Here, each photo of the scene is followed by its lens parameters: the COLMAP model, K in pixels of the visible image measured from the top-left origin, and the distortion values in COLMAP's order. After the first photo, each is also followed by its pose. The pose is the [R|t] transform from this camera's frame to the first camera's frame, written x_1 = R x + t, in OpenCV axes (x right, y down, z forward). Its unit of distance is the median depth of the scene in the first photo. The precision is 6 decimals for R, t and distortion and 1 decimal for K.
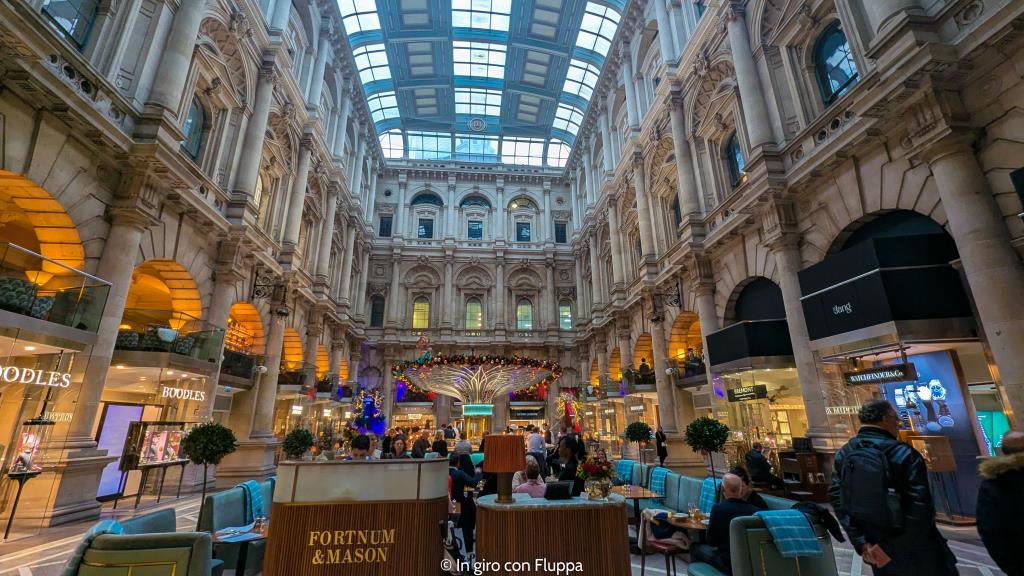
lens RADIAL K [[420.0, 0, 515.1], [0, 420.0, 294.9], [0, 0, 1]] dist [0.000308, 0.000028]
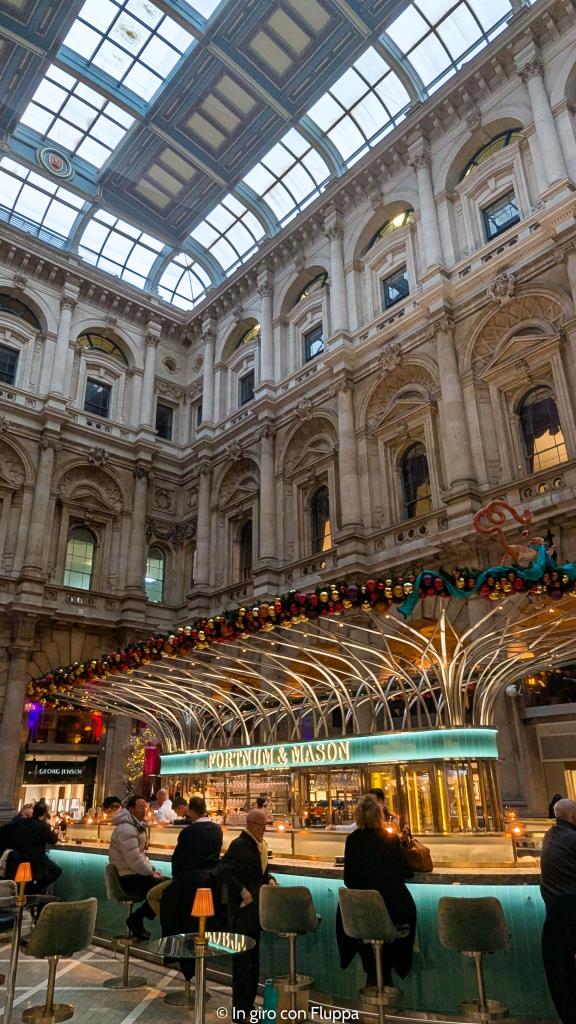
lens RADIAL K [[683.0, 0, 285.5], [0, 683.0, 506.3], [0, 0, 1]] dist [0.004017, 0.003562]
pose [[0.828455, 0.219289, 0.515338, -0.197851], [-0.164138, 0.974820, -0.150943, 0.066332], [-0.535463, 0.040463, 0.843589, 0.202540]]
